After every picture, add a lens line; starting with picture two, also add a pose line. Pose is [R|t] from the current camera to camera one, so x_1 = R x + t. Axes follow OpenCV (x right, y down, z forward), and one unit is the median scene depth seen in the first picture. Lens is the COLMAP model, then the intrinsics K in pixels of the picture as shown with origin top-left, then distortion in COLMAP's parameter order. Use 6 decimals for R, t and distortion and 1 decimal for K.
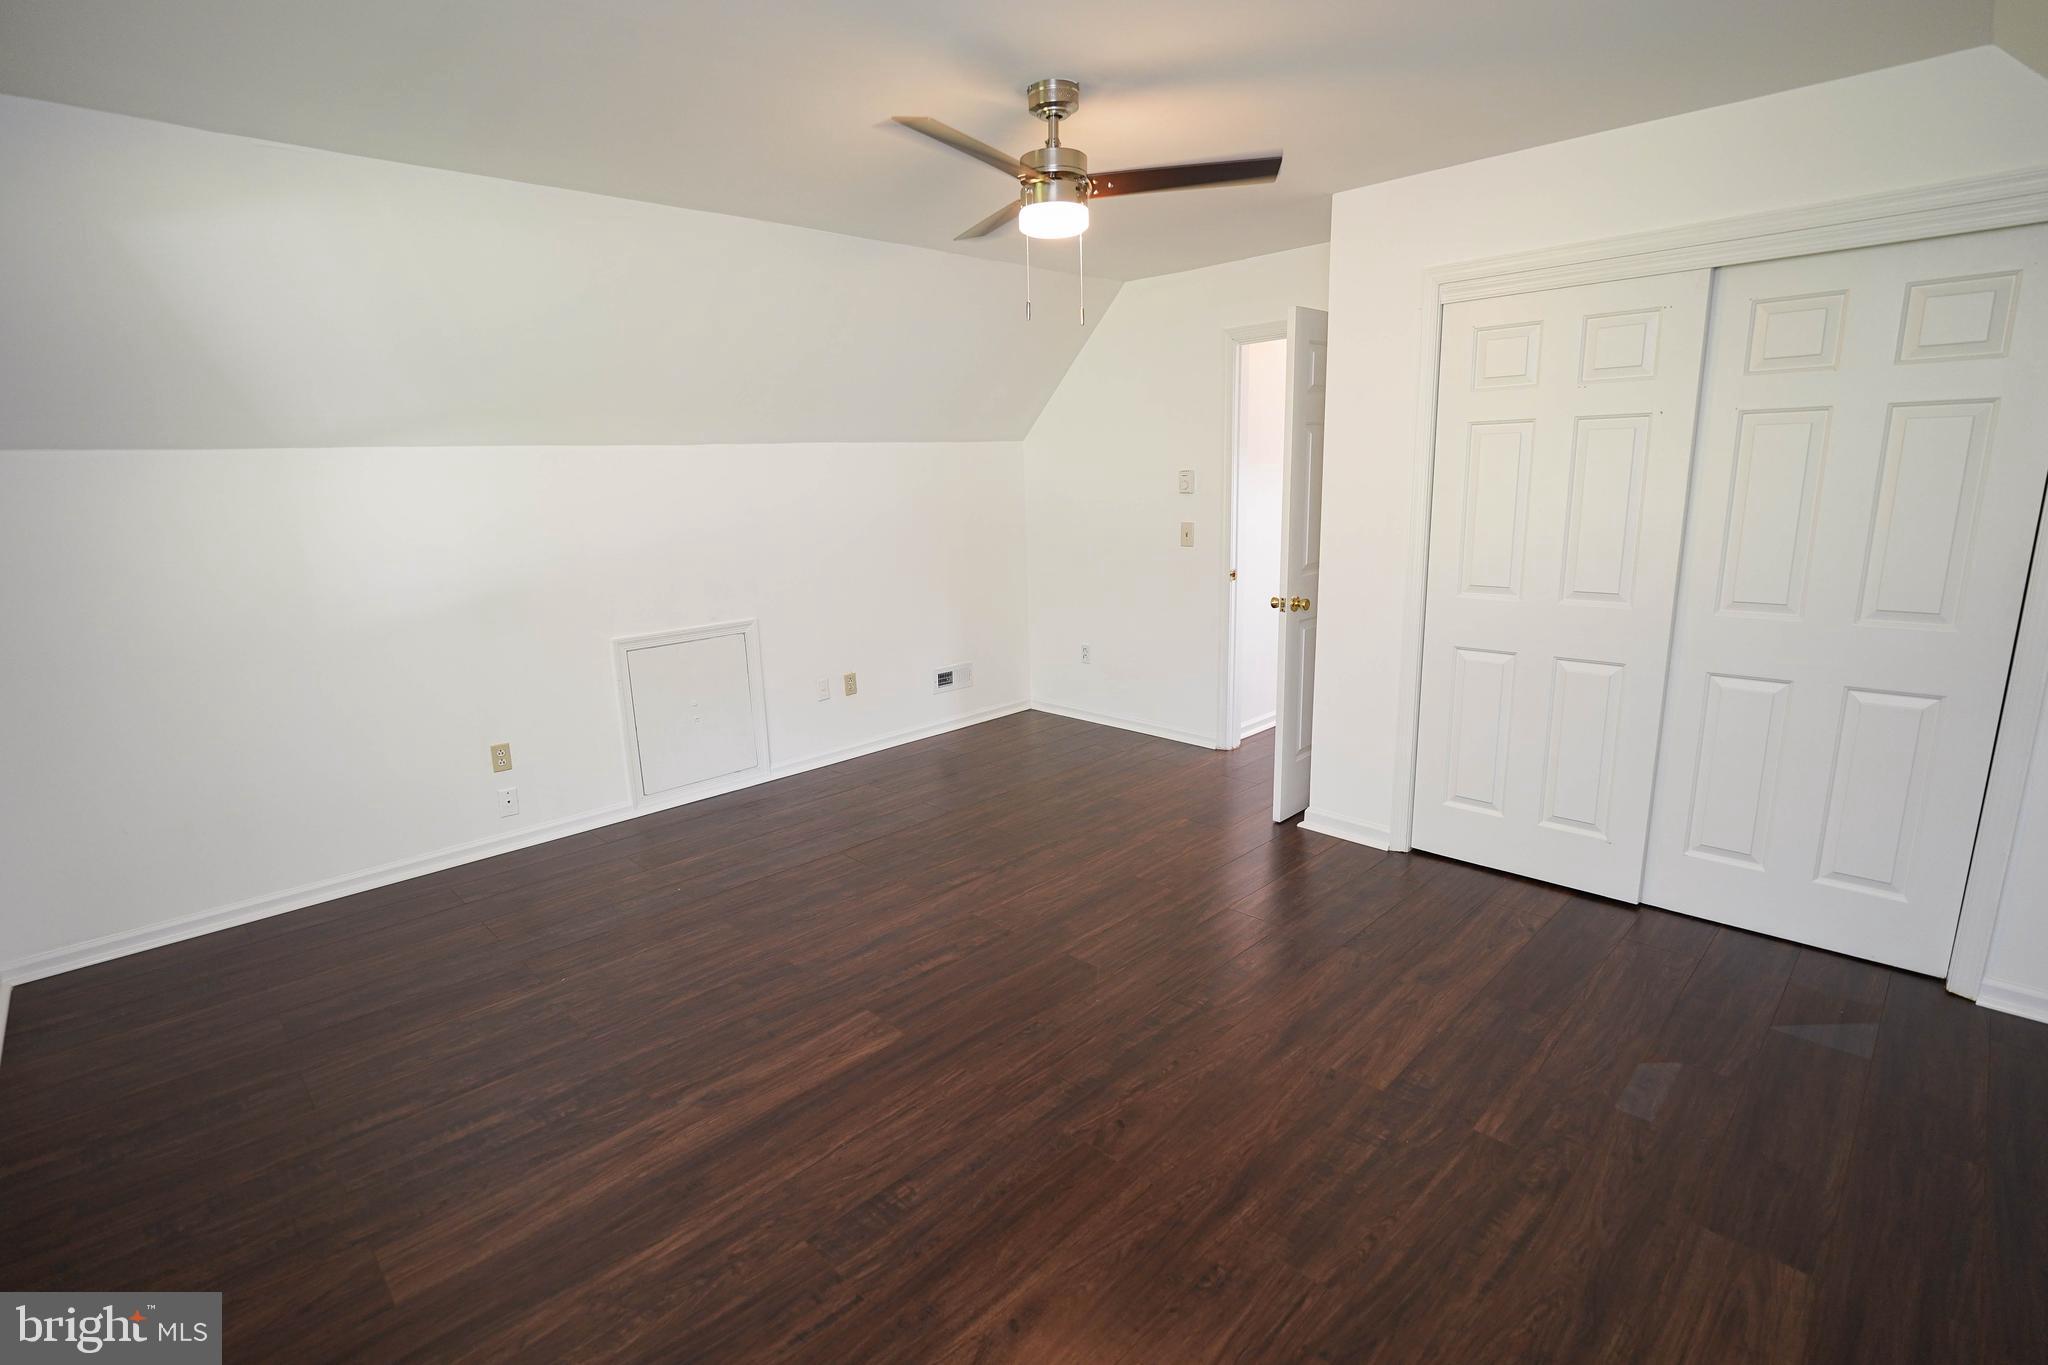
lens RADIAL K [[956.7, 0, 1011.1], [0, 956.7, 679.4], [0, 0, 1]] dist [-0.010069, -0.000169]
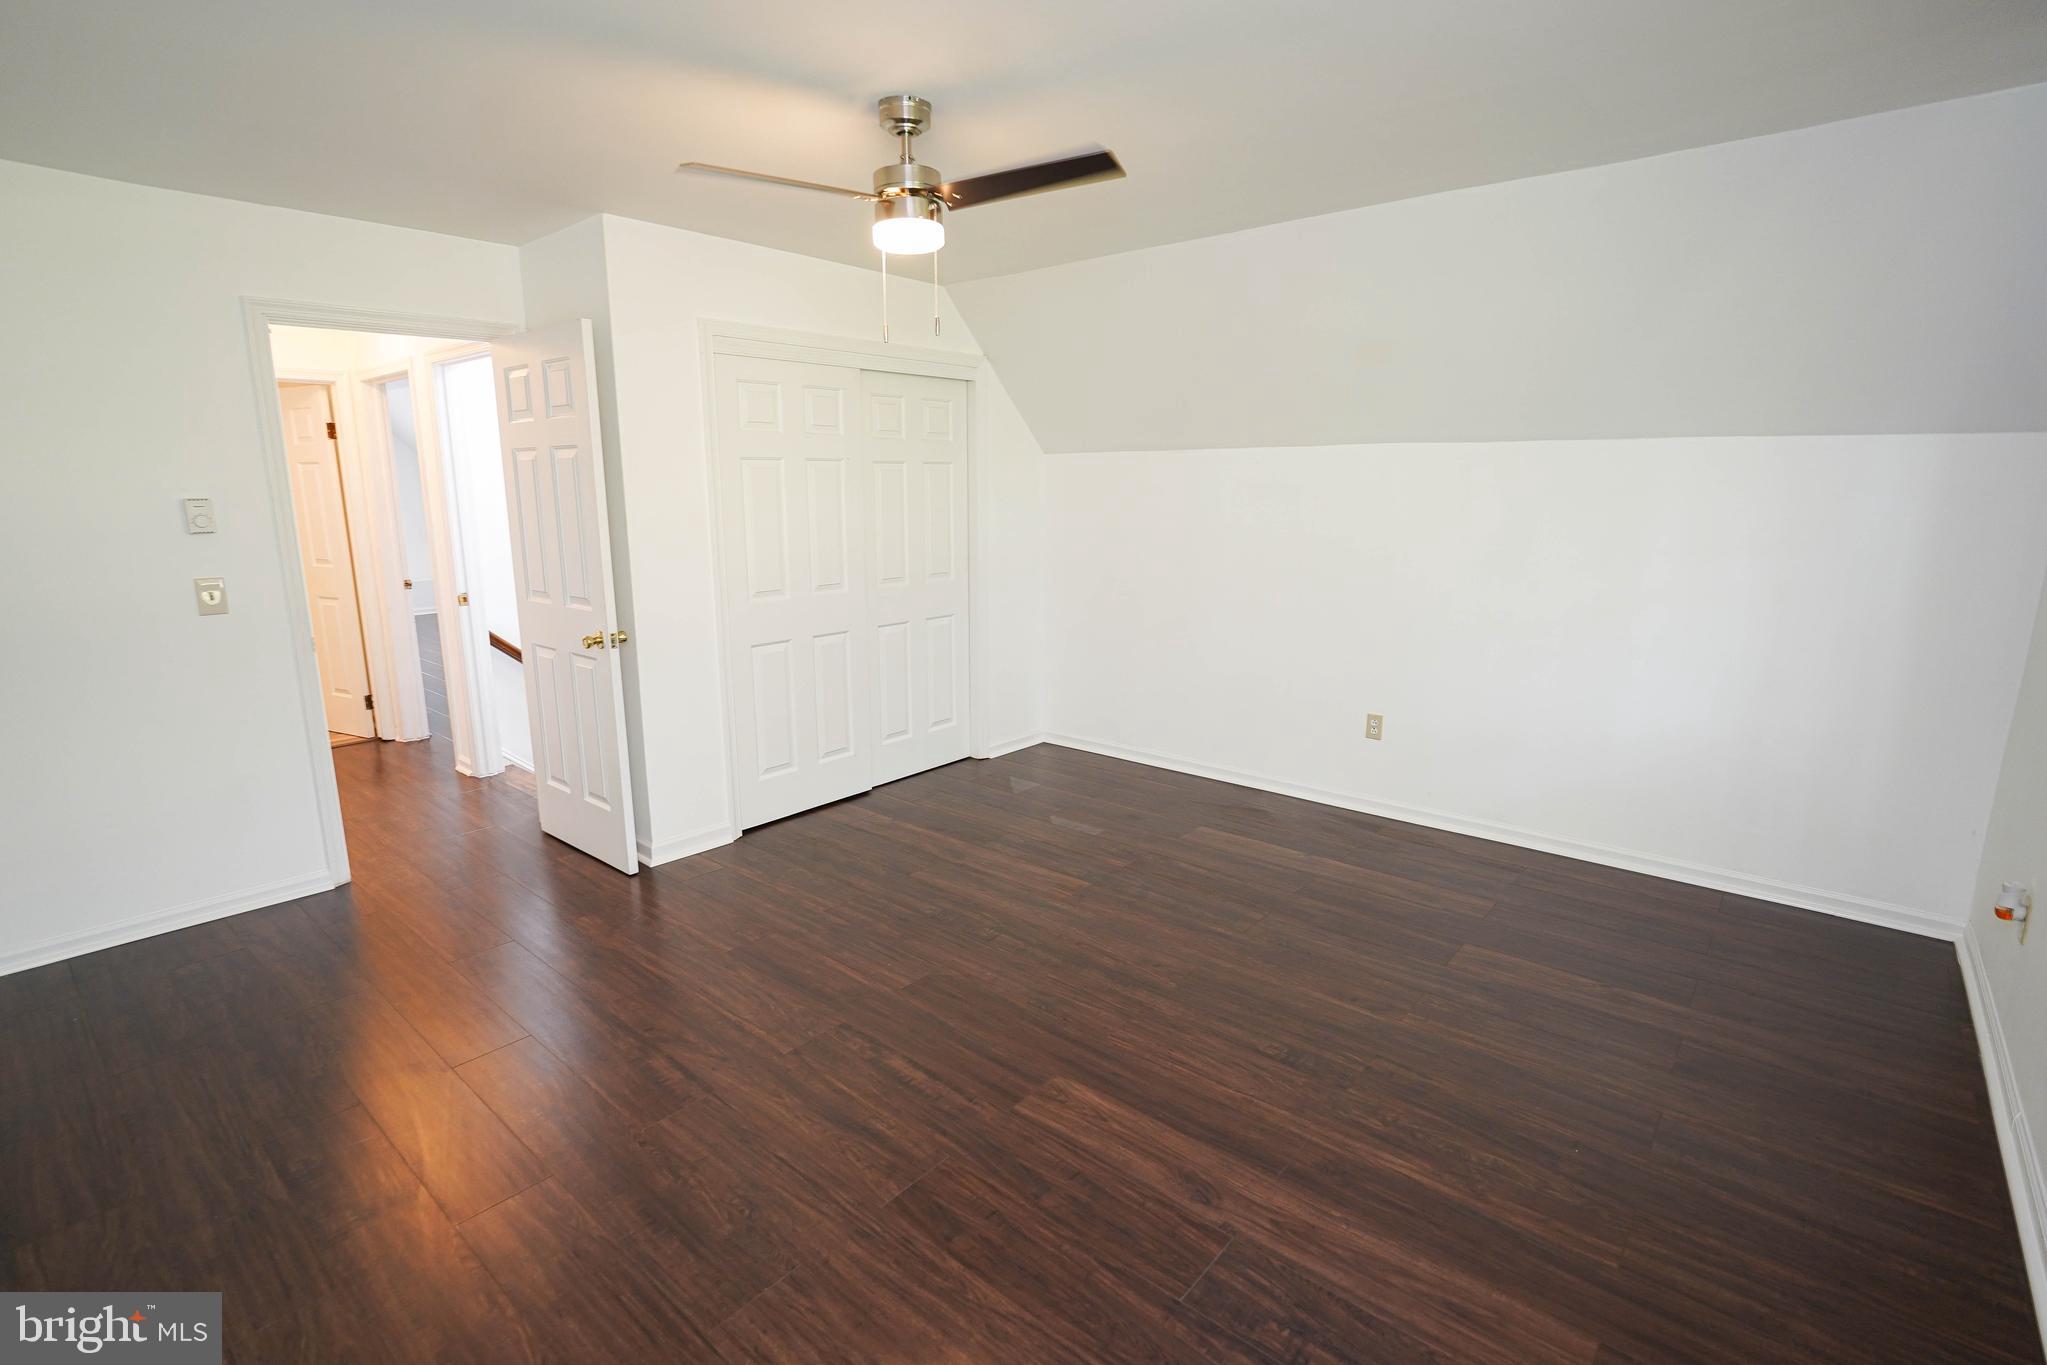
lens RADIAL K [[956.2, 0, 1010.6], [0, 956.2, 679.4], [0, 0, 1]] dist [-0.010069, -0.000169]
pose [[-0.079845, -0.169596, 0.982274, -1.017899], [0.218346, 0.958513, 0.183242, -0.196150], [-0.972599, 0.229107, -0.039502, 1.044994]]
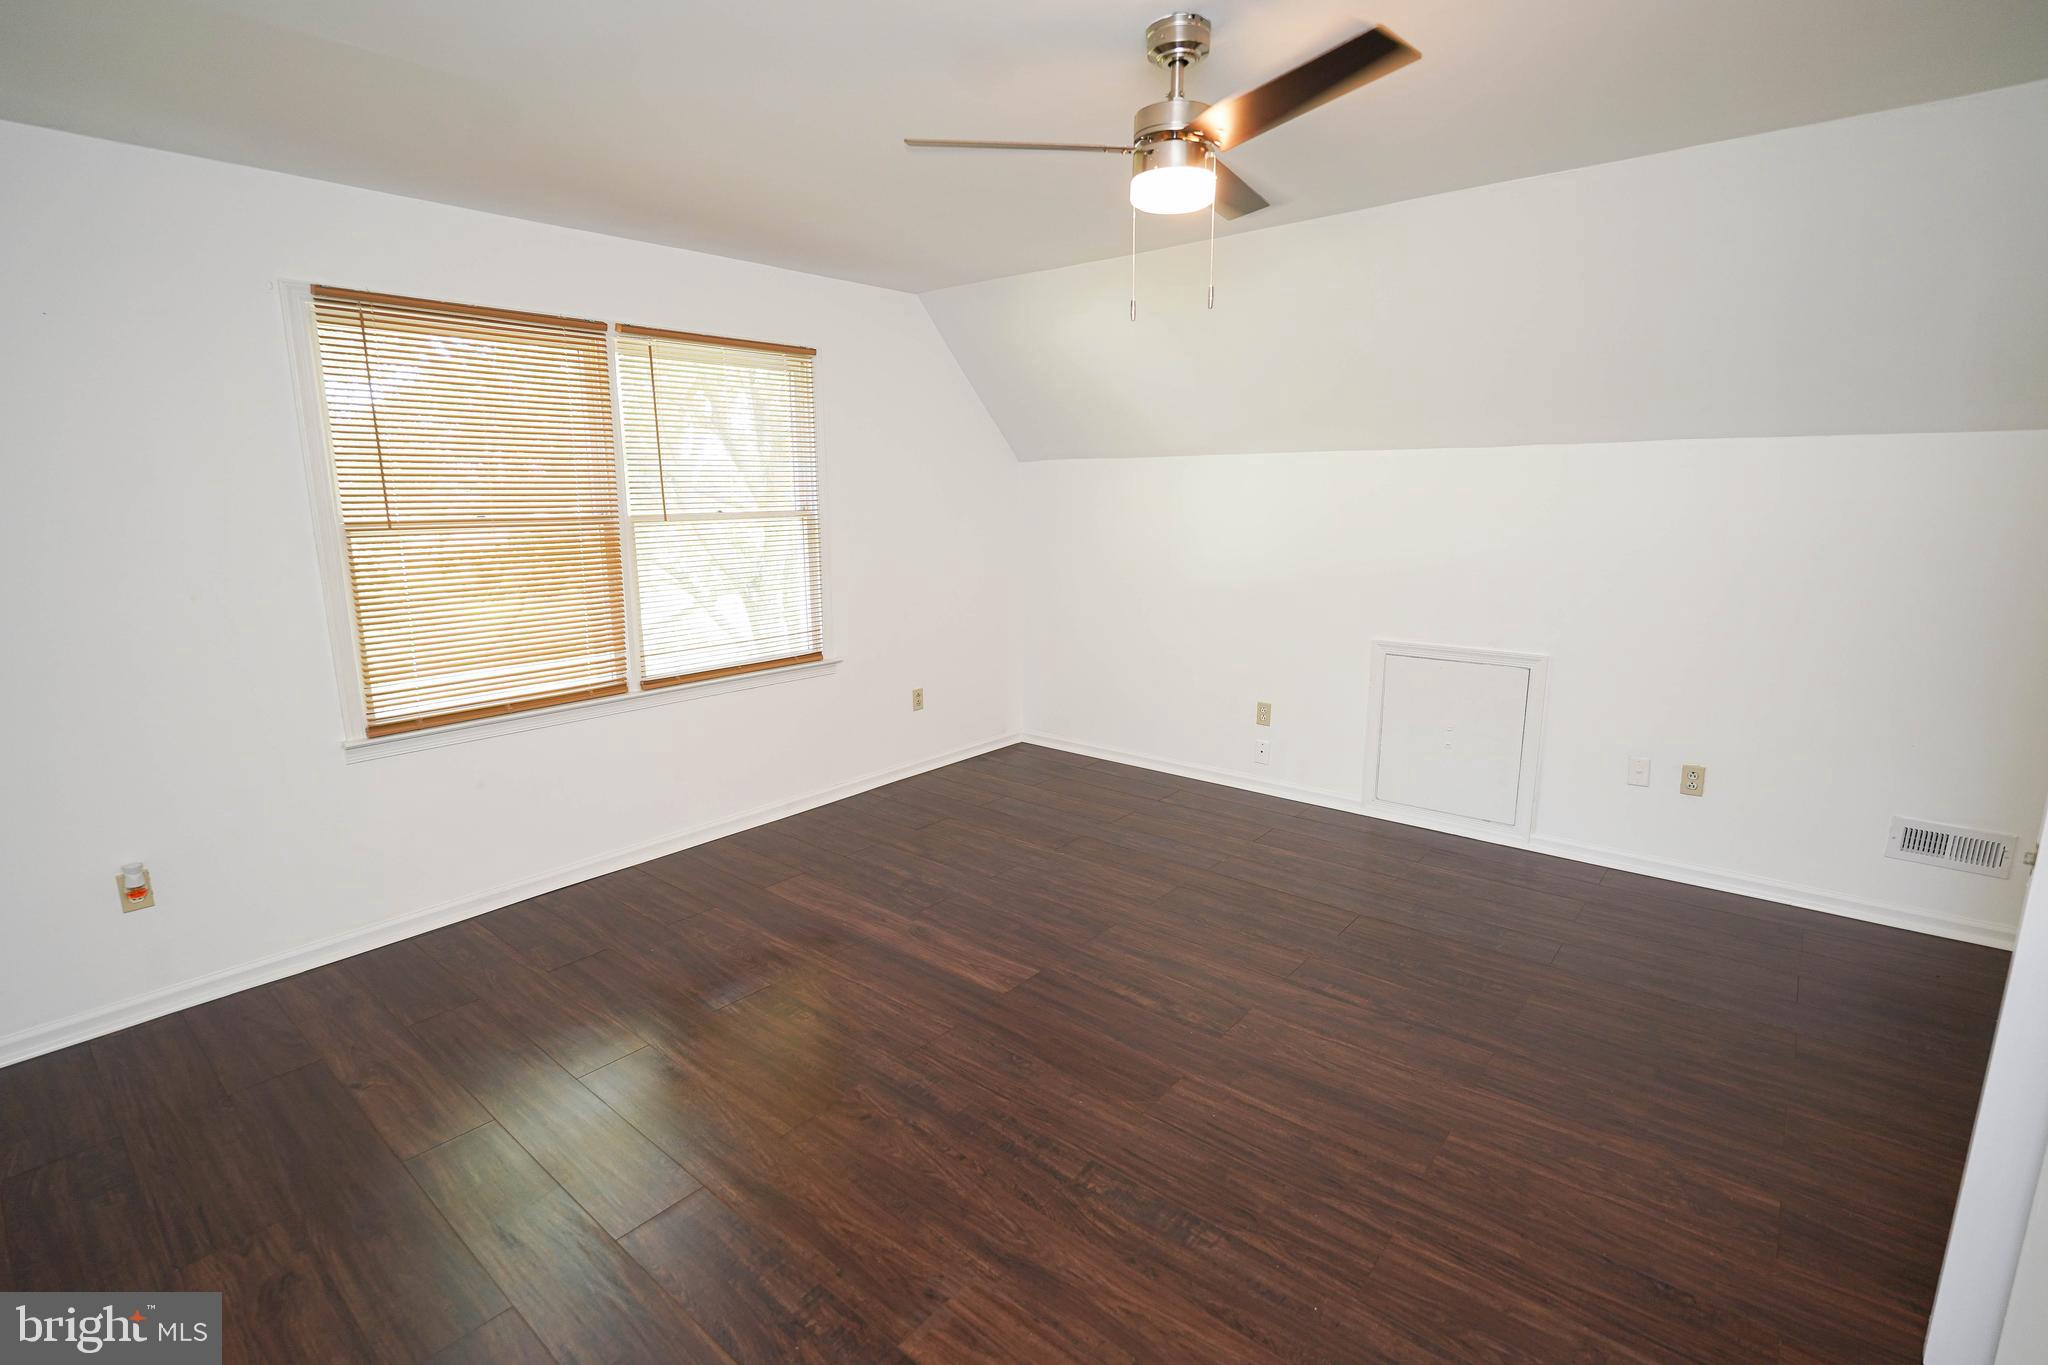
lens RADIAL K [[956.7, 0, 1011.1], [0, 956.7, 679.4], [0, 0, 1]] dist [-0.010069, -0.000169]
pose [[0.091876, 0.223987, -0.970252, 0.929040], [-0.208877, 0.957030, 0.201155, -0.211954], [0.973616, 0.184182, 0.134714, 0.832859]]
